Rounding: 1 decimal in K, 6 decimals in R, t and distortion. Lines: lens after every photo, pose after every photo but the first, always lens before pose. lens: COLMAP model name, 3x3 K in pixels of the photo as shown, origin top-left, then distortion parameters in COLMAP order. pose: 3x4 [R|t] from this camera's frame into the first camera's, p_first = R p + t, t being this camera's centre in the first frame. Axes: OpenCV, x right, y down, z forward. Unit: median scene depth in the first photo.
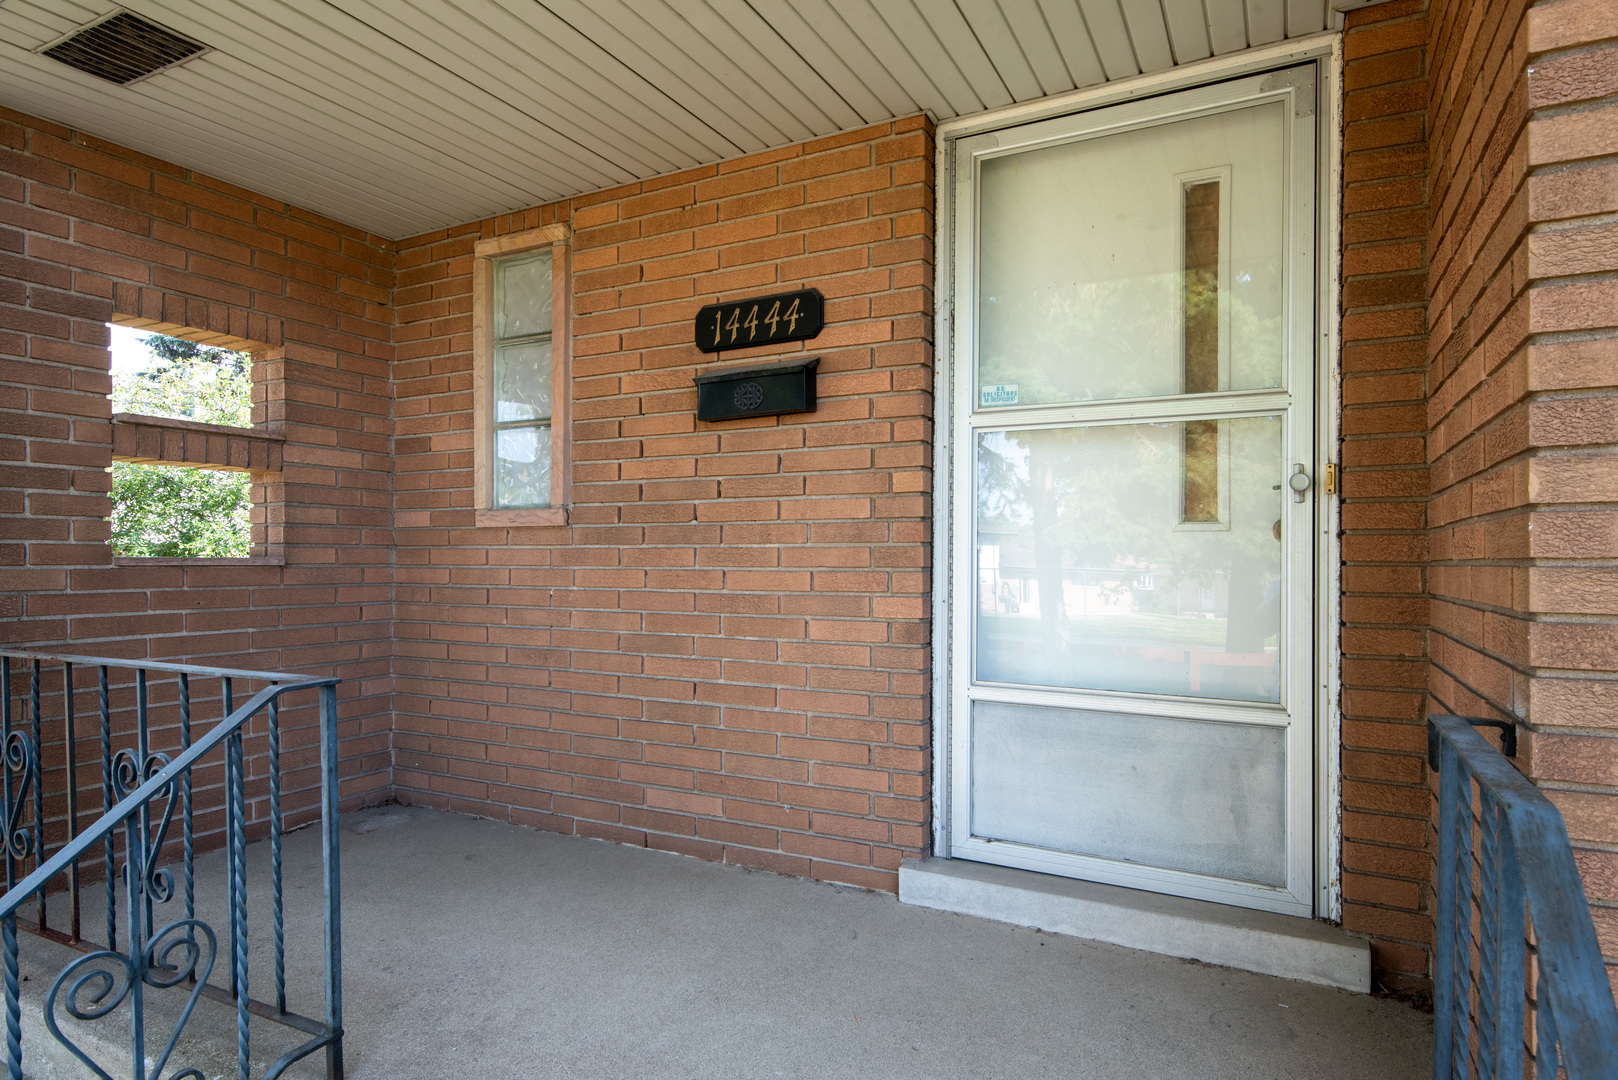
lens RADIAL K [[918.4, 0, 833.2], [0, 918.4, 559.1], [0, 0, 1]] dist [0.006350, -0.001122]
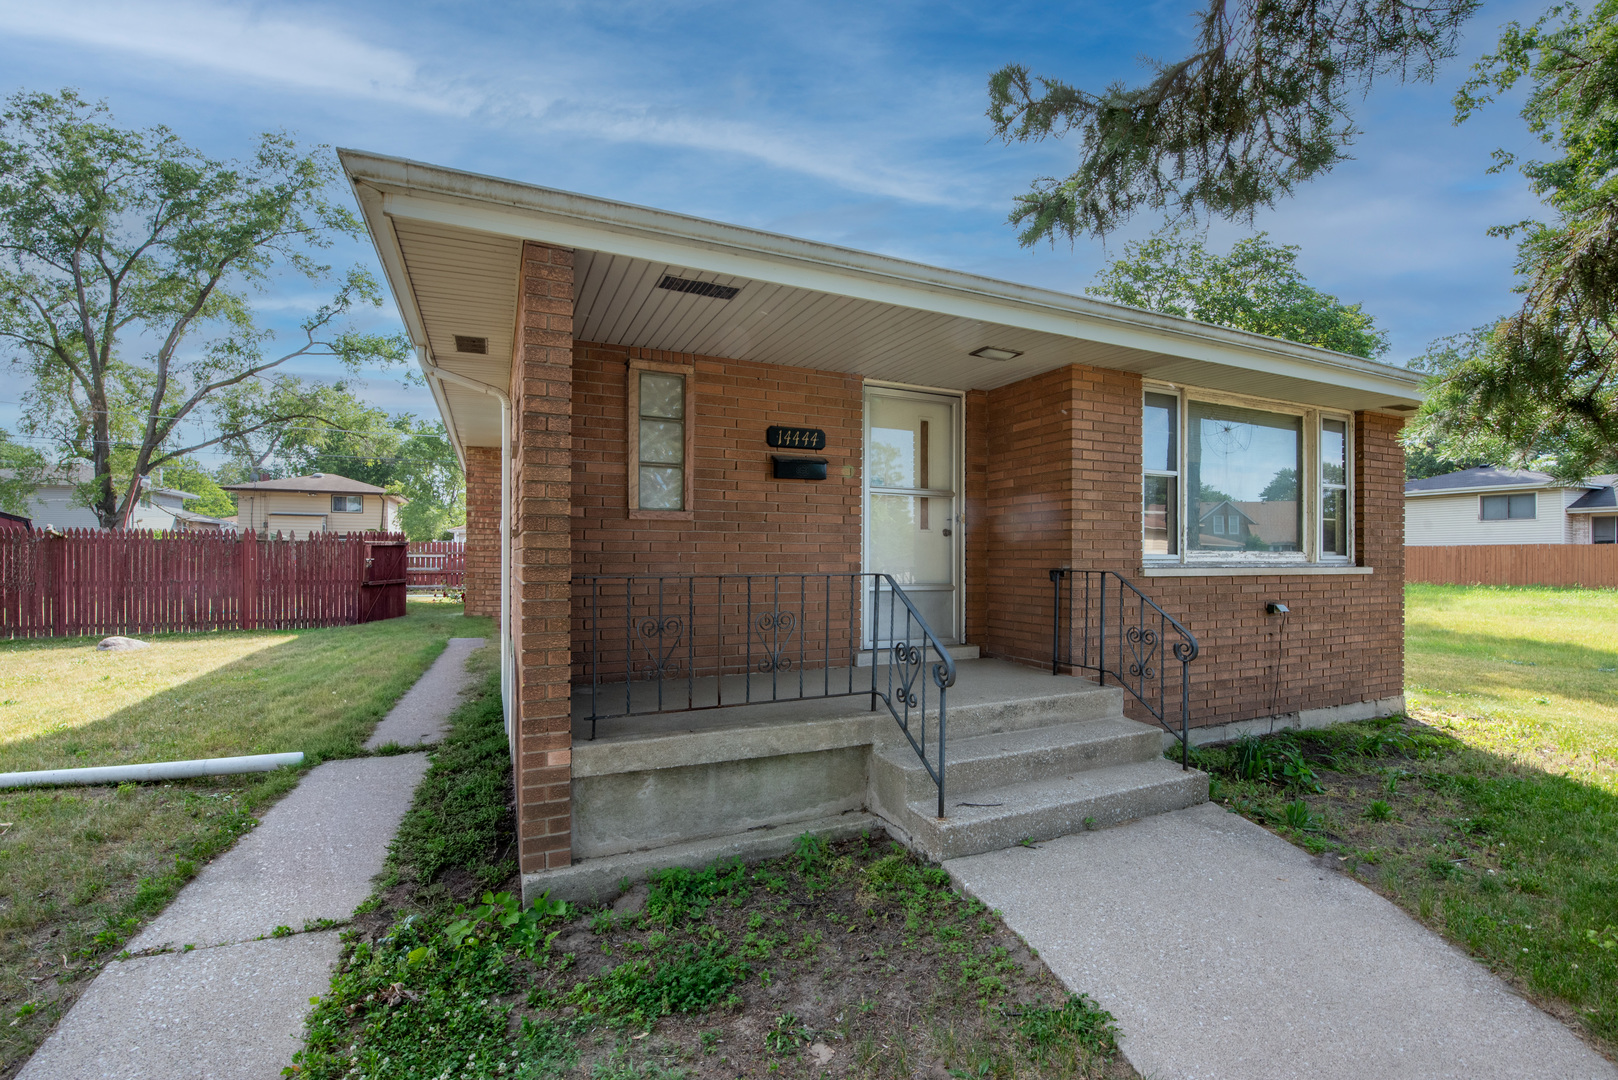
lens RADIAL K [[709.3, 0, 804.8], [0, 709.3, 549.1], [0, 0, 1]] dist [-0.011785, -0.004578]
pose [[0.611074, 0.006061, 0.791550, -1.454771], [-0.004135, 0.999981, -0.004464, 0.032926], [-0.791562, -0.000546, 0.611088, -0.122491]]
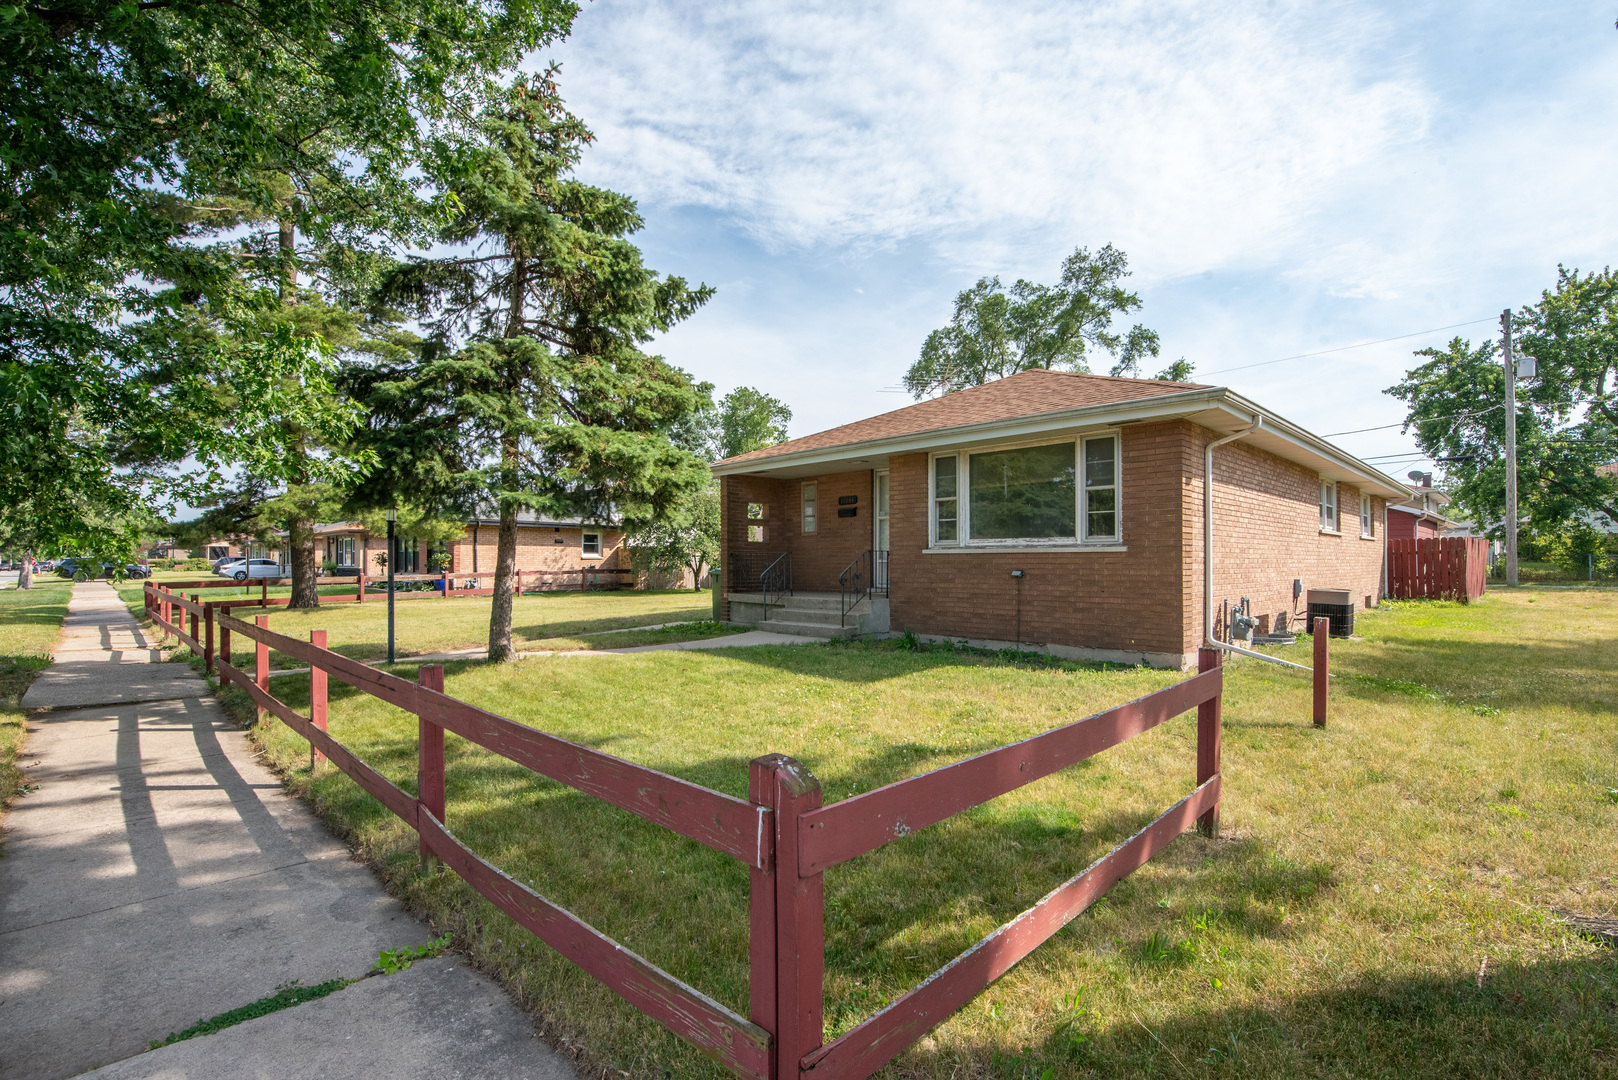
lens RADIAL K [[733.4, 0, 831.5], [0, 733.4, 608.1], [0, 0, 1]] dist [-0.010572, 0.000795]
pose [[0.959280, 0.014271, -0.282097, 1.118715], [0.003771, 0.997987, 0.063313, 0.129875], [0.282433, -0.061799, 0.957294, -3.467486]]
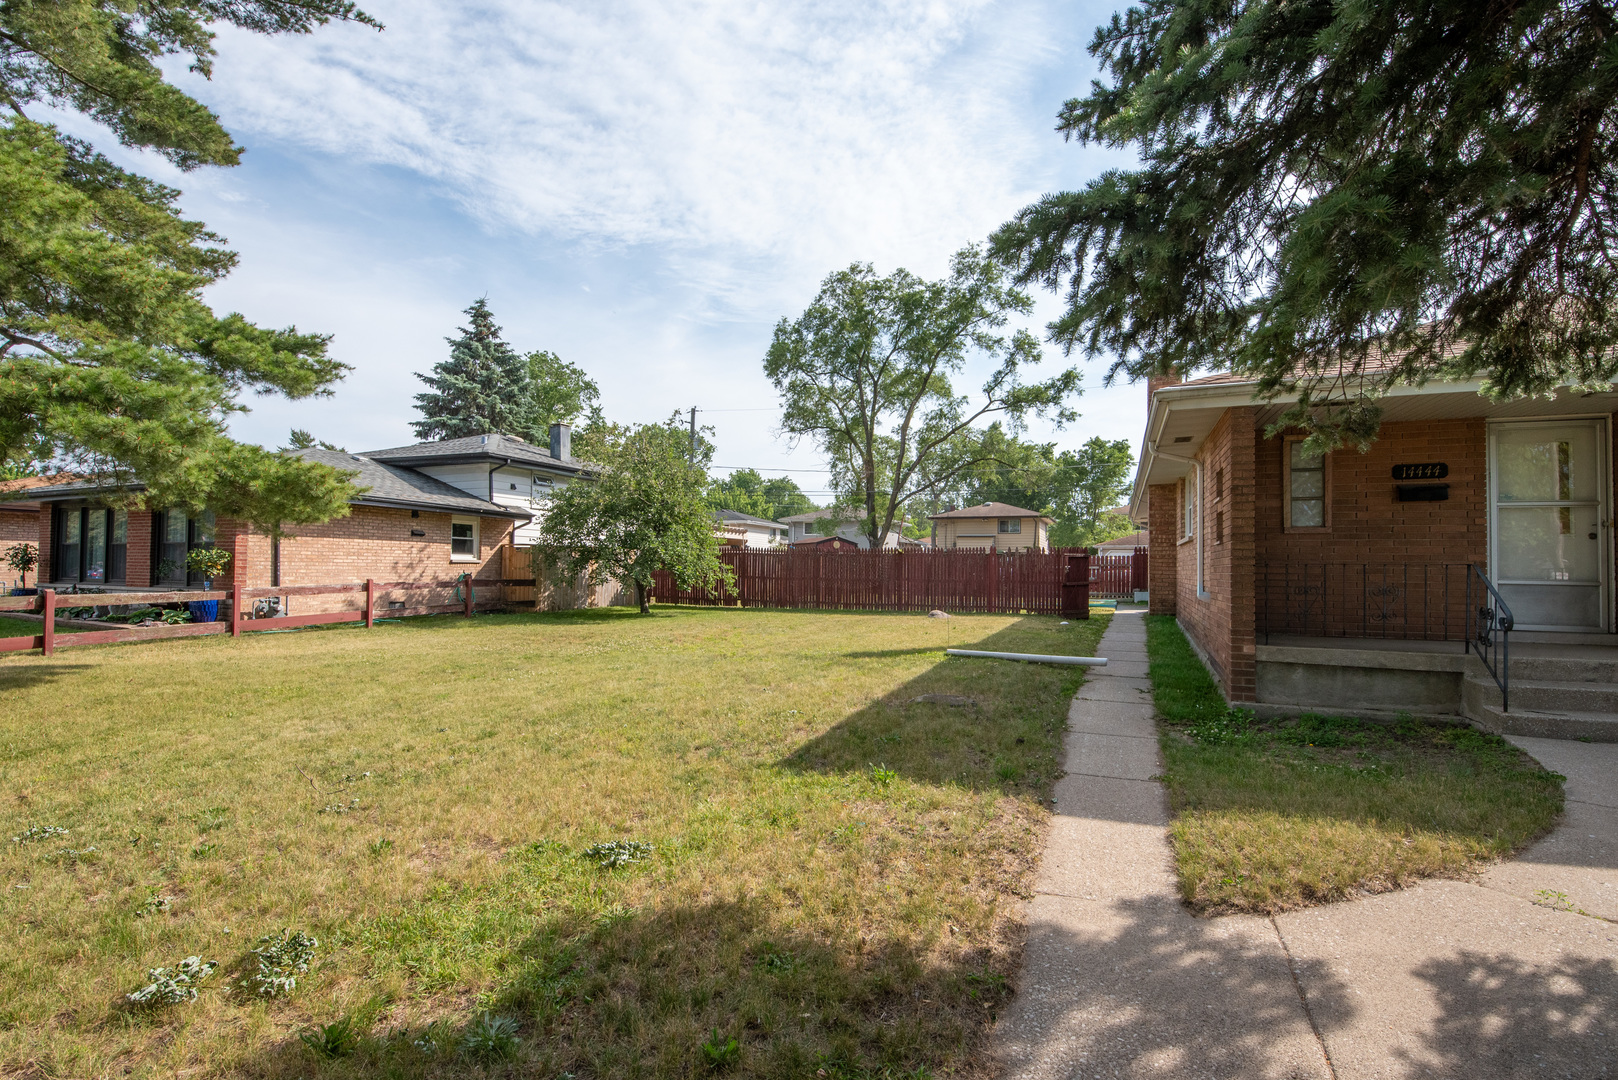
lens RADIAL K [[709.3, 0, 830.3], [0, 709.3, 558.9], [0, 0, 1]] dist [-0.011785, -0.004578]
pose [[0.993813, 0.006442, 0.110876, -2.370067], [-0.005572, 0.999951, -0.008155, 0.084077], [-0.110923, 0.007487, 0.993801, -1.213262]]
